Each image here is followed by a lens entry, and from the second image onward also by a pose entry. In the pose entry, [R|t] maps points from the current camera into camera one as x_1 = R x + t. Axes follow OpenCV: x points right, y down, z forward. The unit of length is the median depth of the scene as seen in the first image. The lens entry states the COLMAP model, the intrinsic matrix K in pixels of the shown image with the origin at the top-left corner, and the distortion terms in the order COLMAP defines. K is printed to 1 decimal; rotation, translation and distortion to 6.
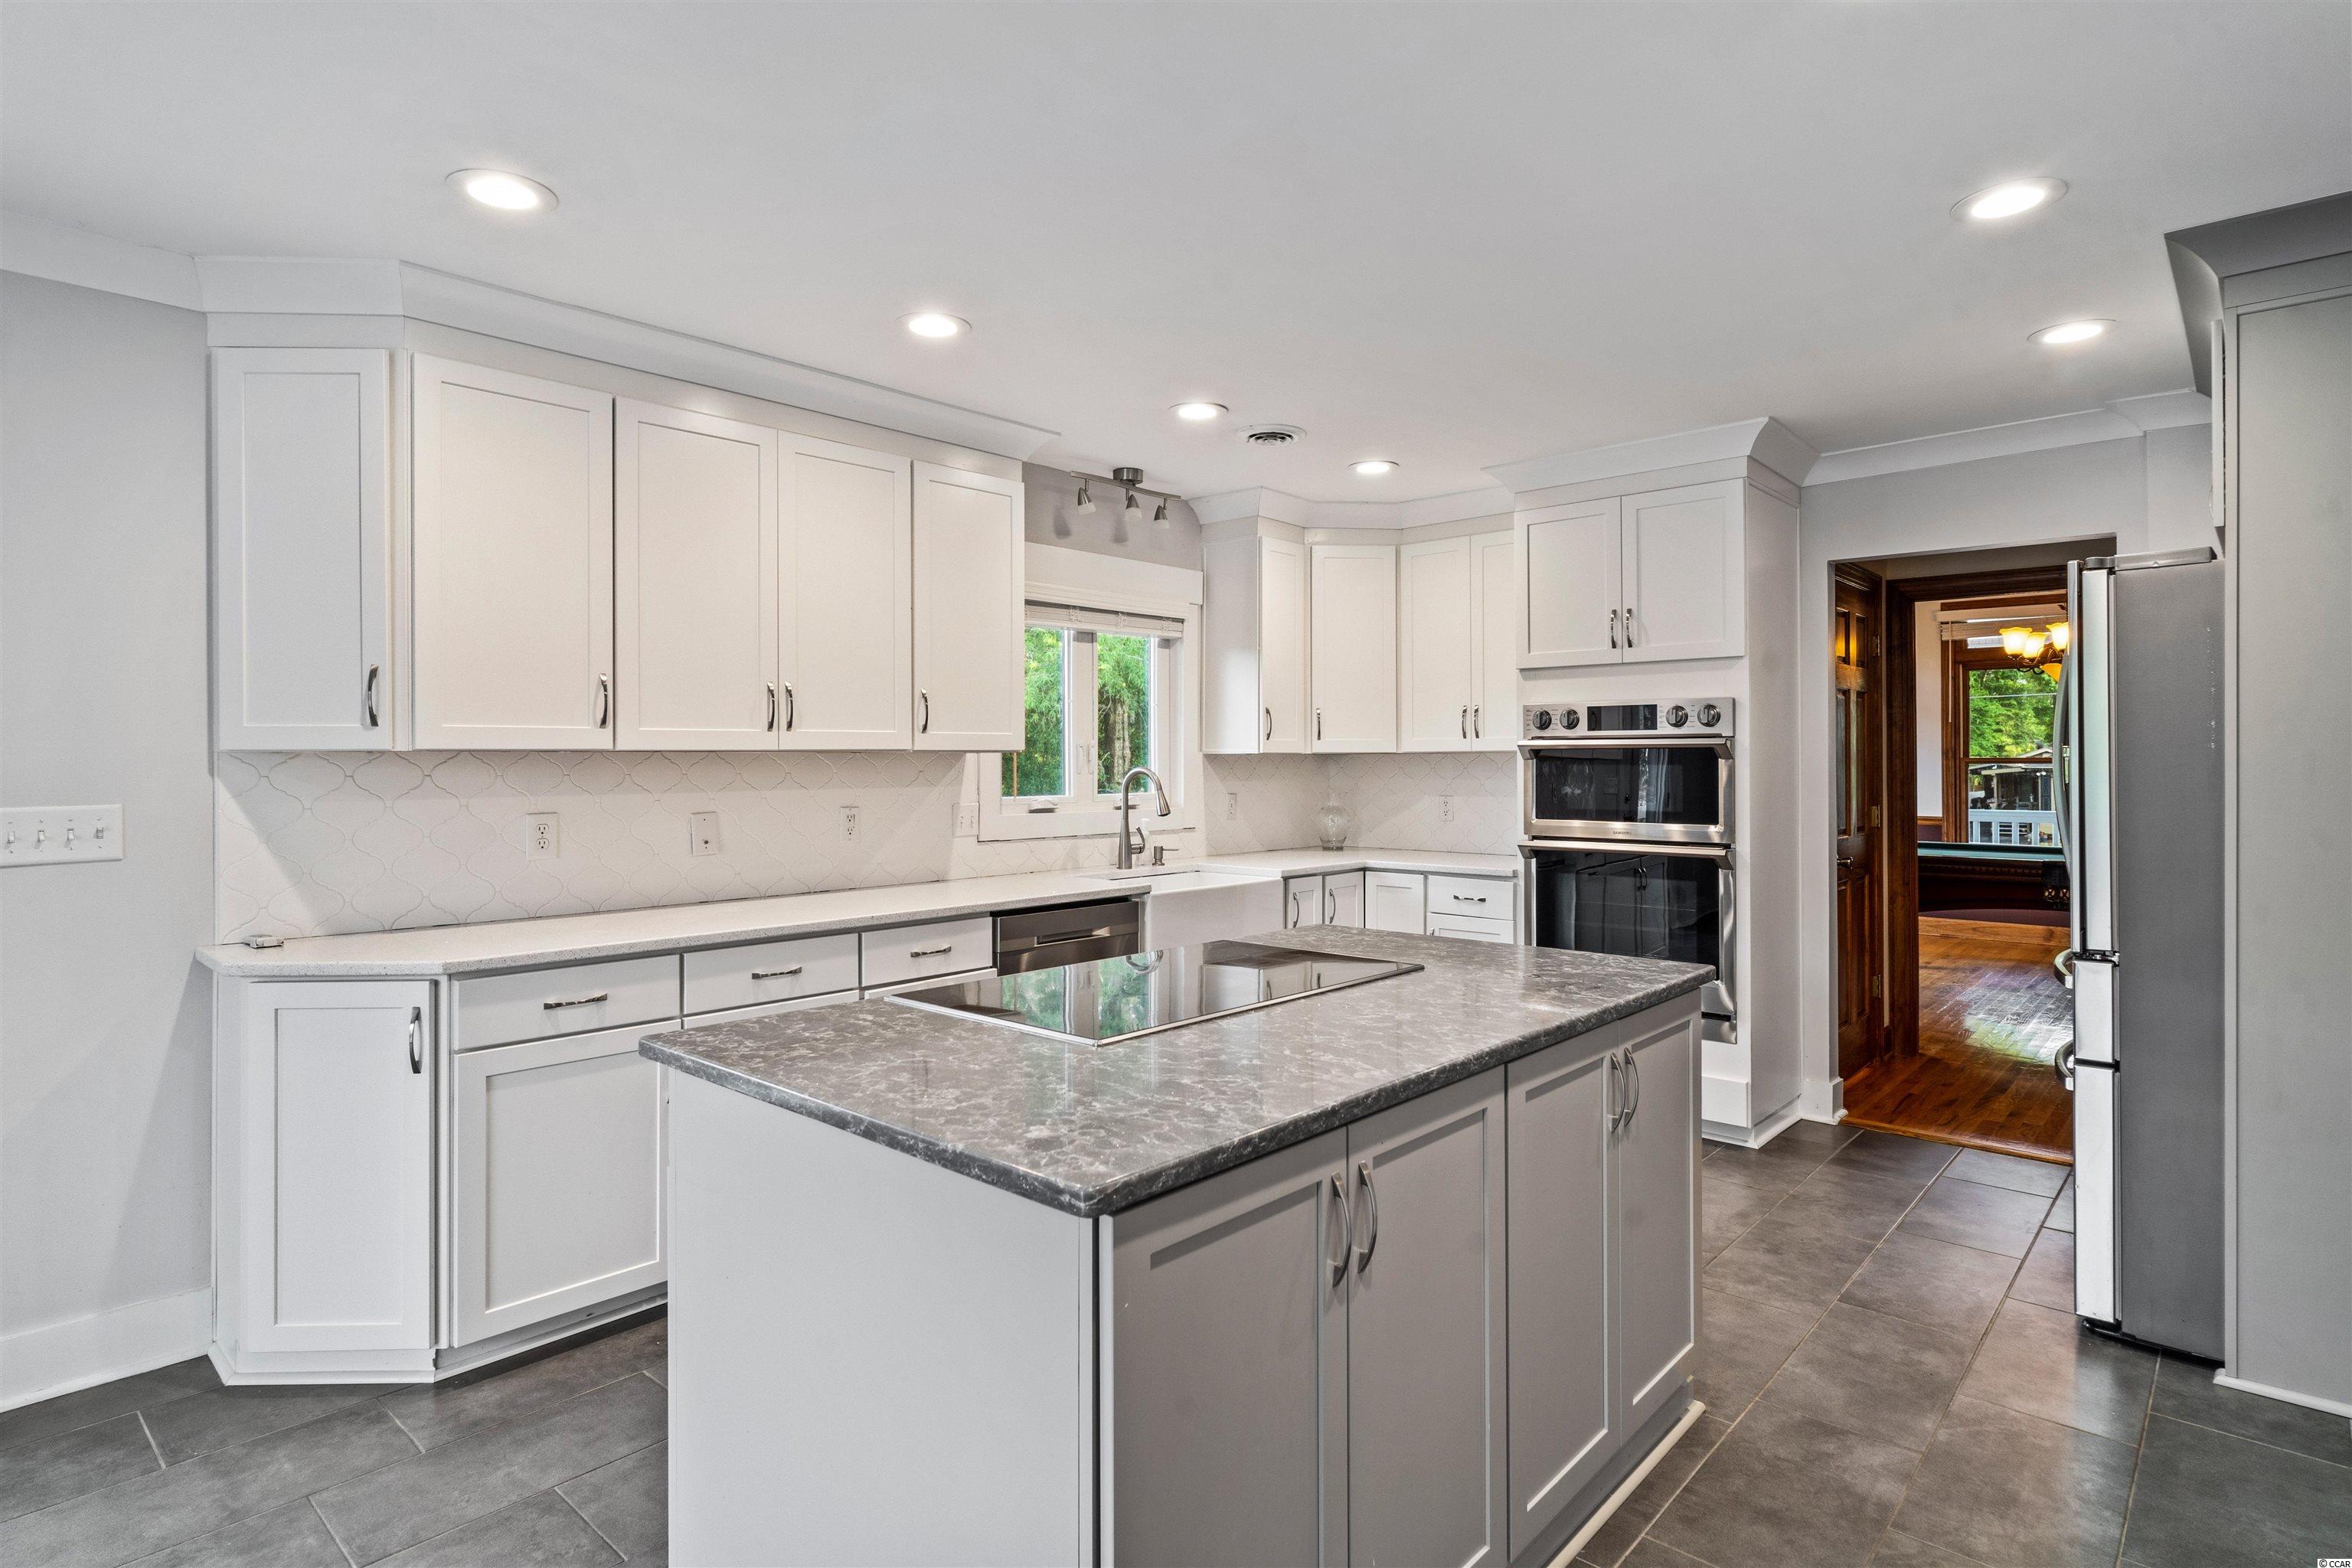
lens RADIAL K [[1226.5, 0, 1172.1], [0, 1226.5, 766.0], [0, 0, 1]] dist [-0.003854, -0.000729]
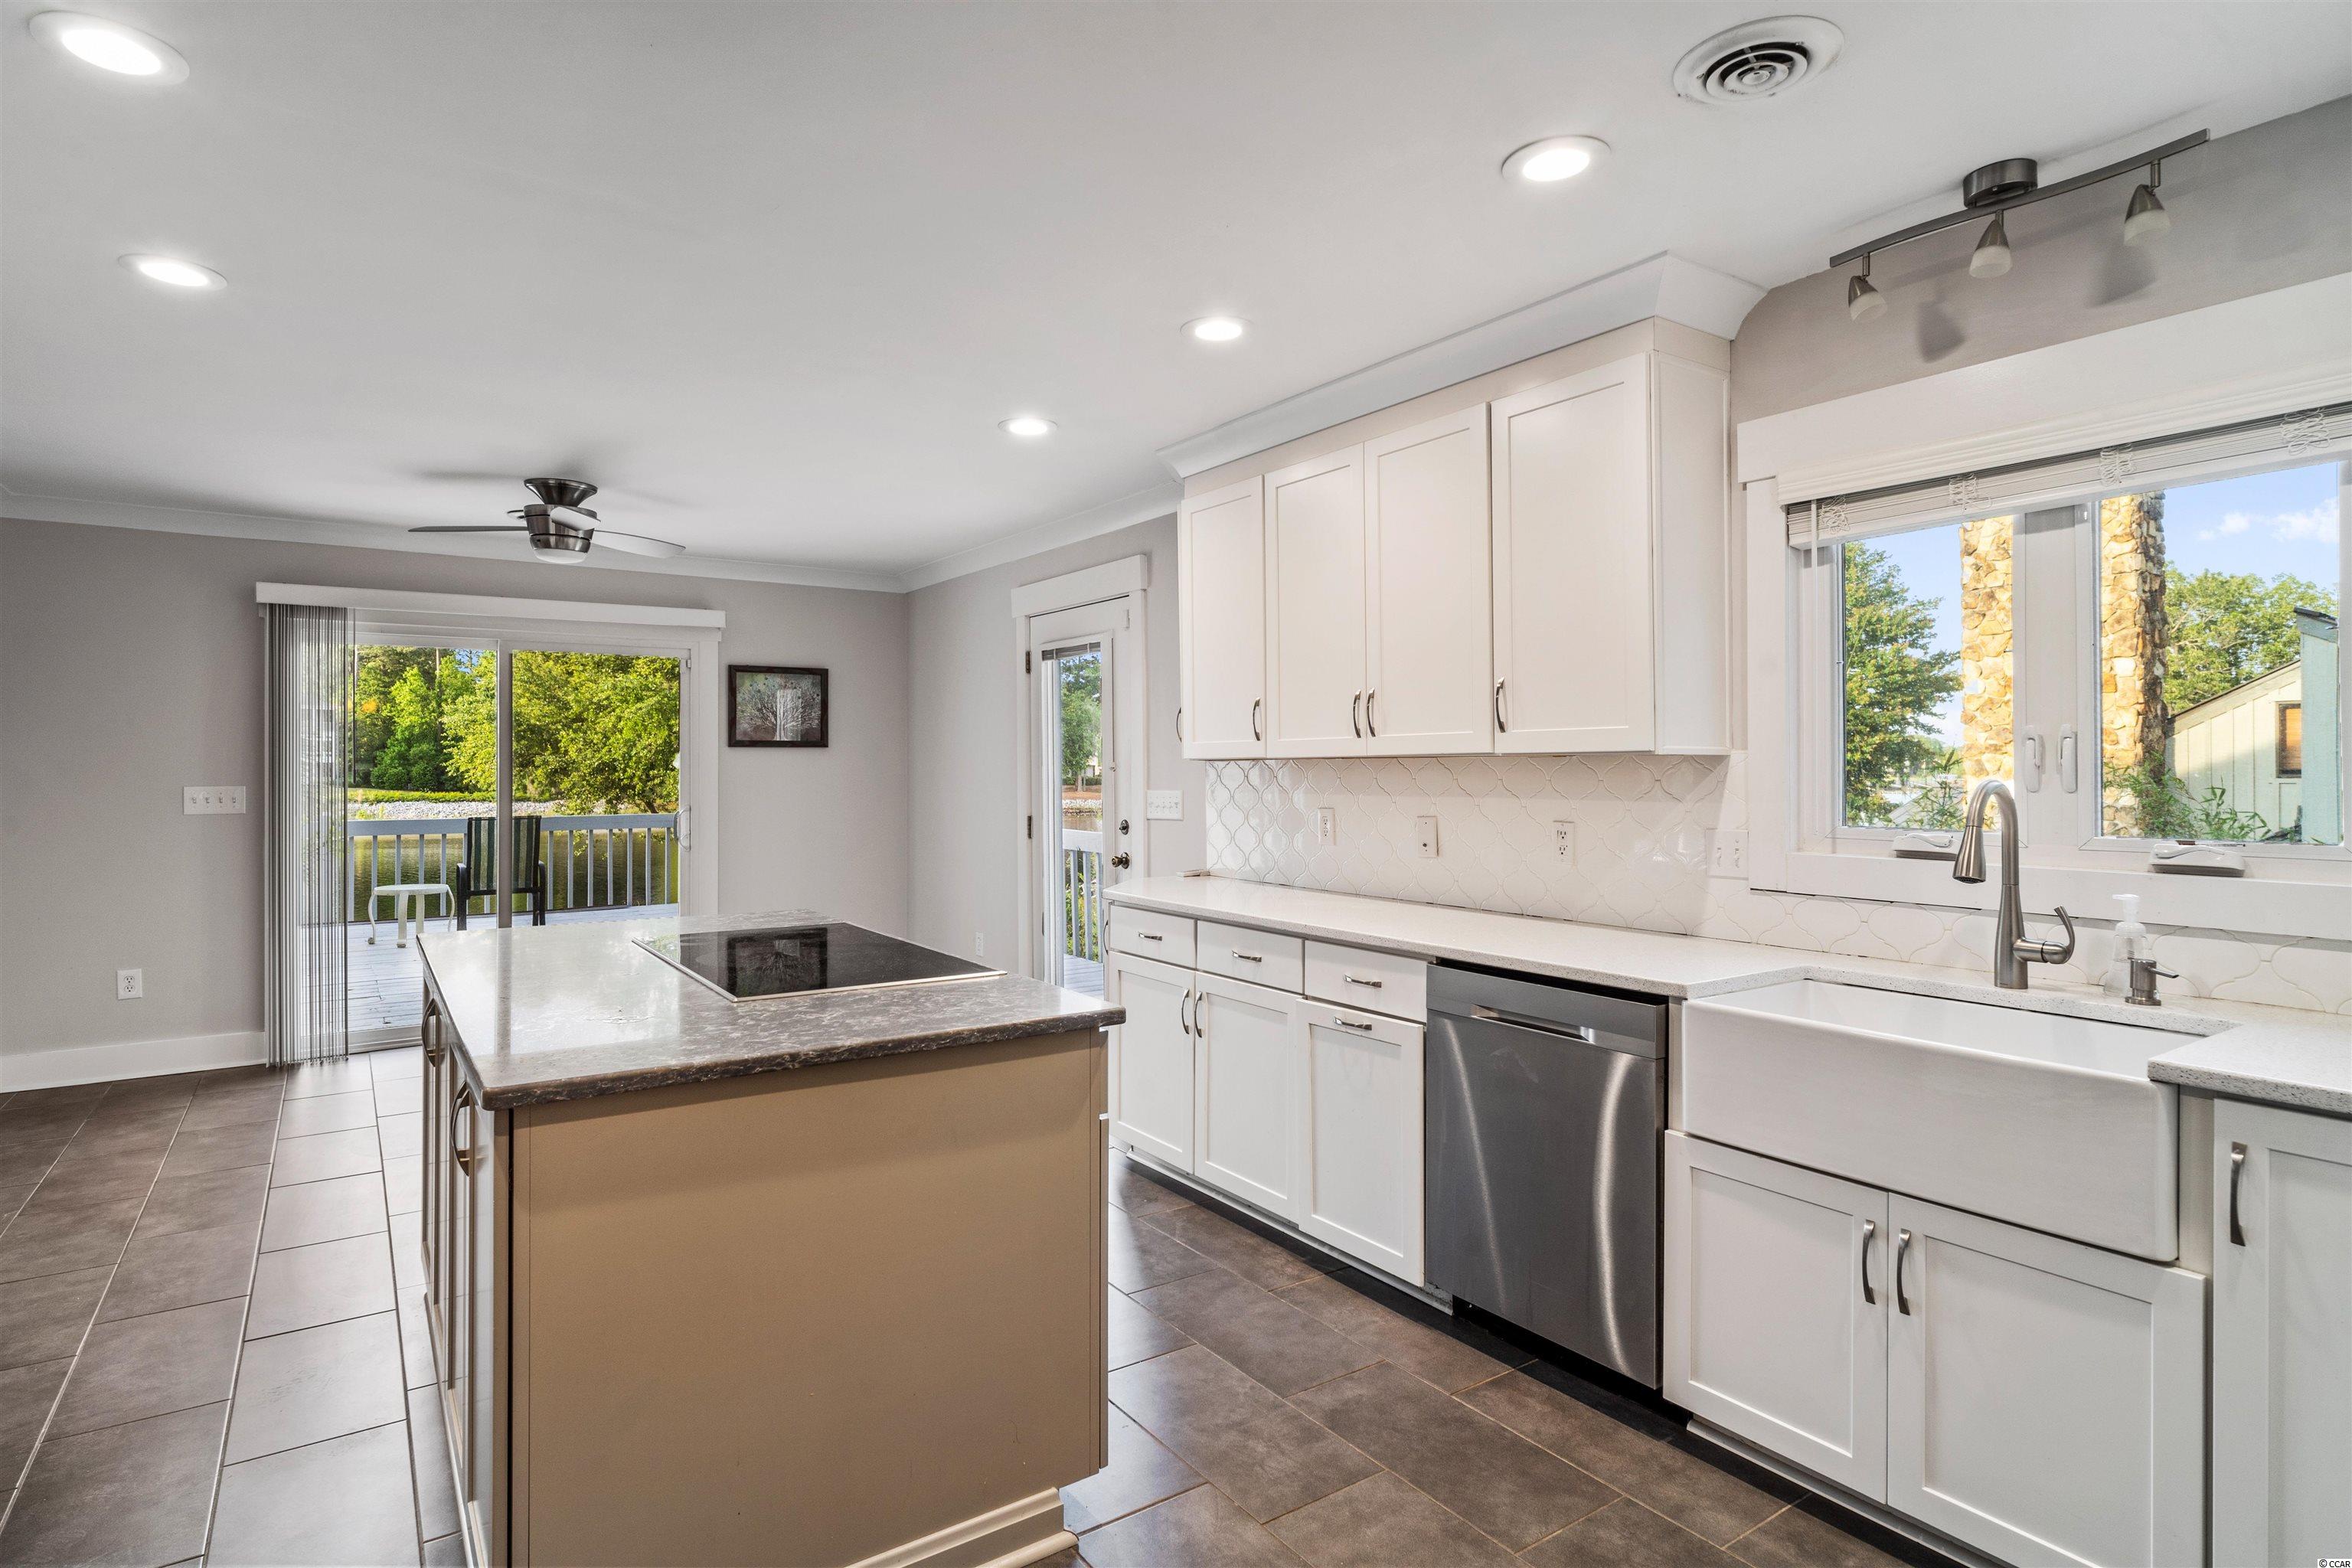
lens RADIAL K [[1226.5, 0, 1172.1], [0, 1226.5, 766.0], [0, 0, 1]] dist [-0.003854, -0.000729]
pose [[-0.237687, -0.000030, -0.971342, 0.518852], [-0.003797, 0.999992, 0.000899, -0.003403], [0.971334, 0.003902, -0.237685, 0.798477]]
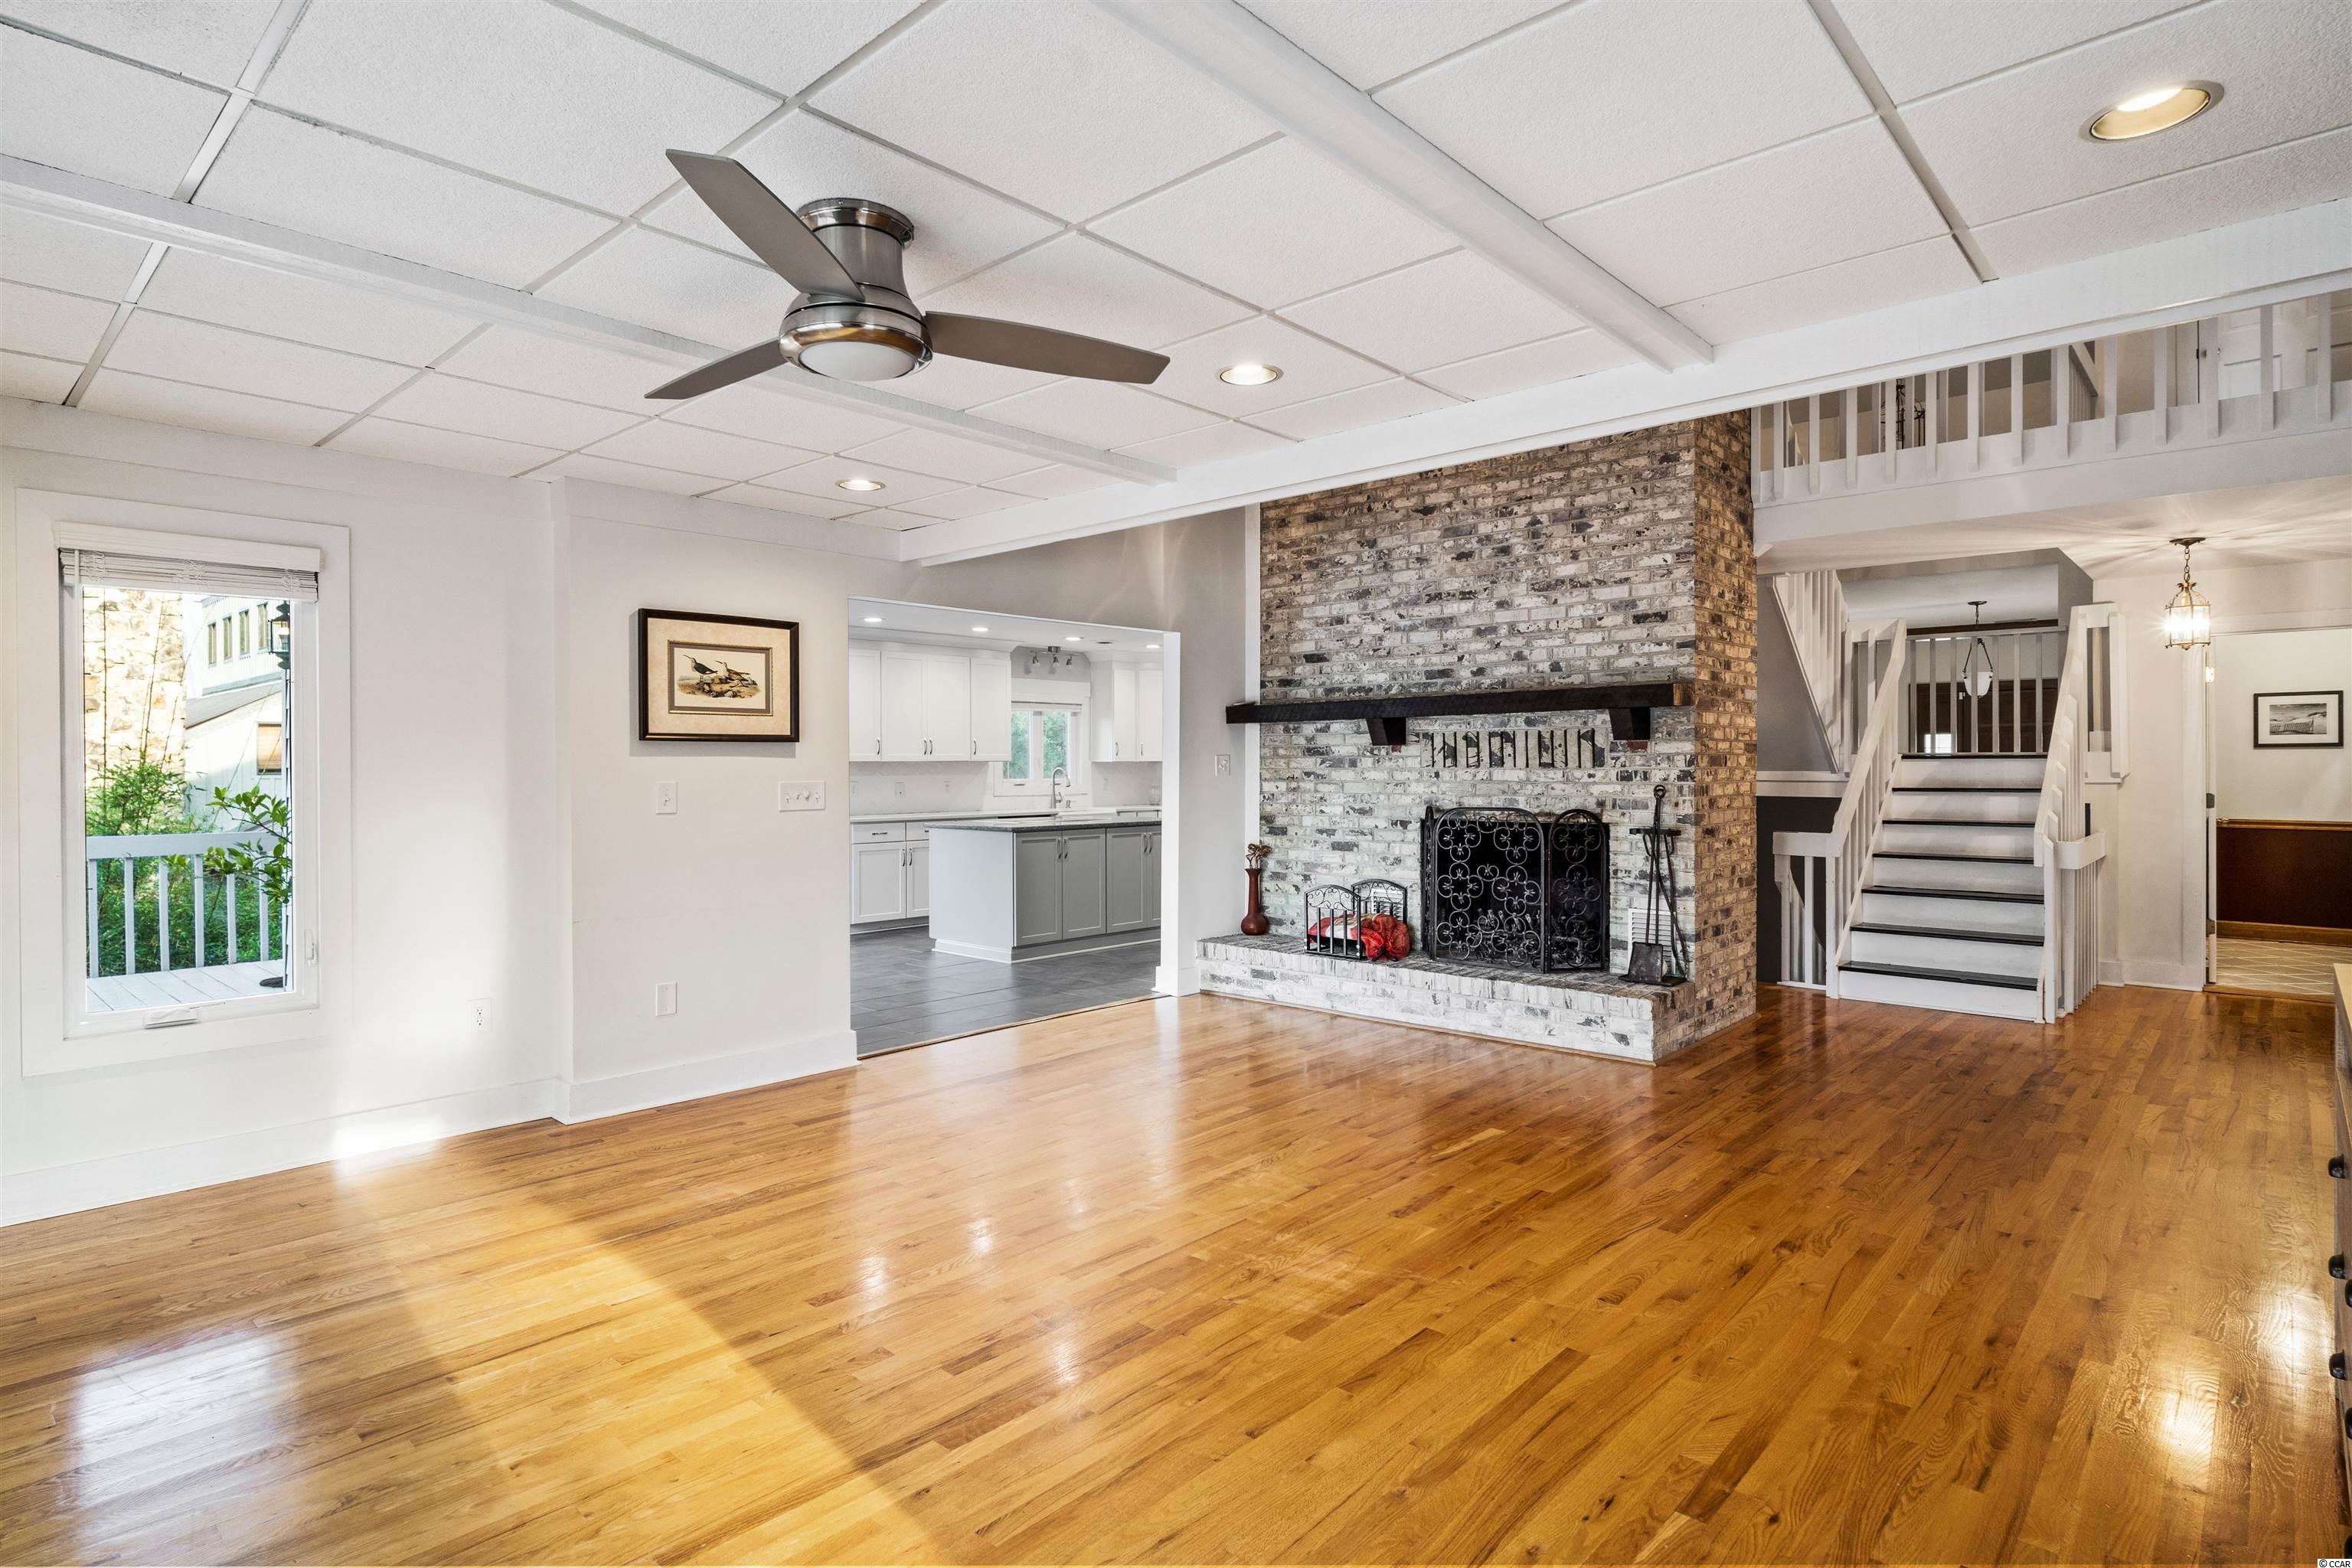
lens RADIAL K [[1226.5, 0, 1172.1], [0, 1226.5, 766.0], [0, 0, 1]] dist [-0.003854, -0.000729]
pose [[0.999916, -0.003433, -0.012516, 0.232876], [0.003350, 0.999973, -0.006589, 0.015313], [0.012539, 0.006546, 0.999900, -1.474295]]
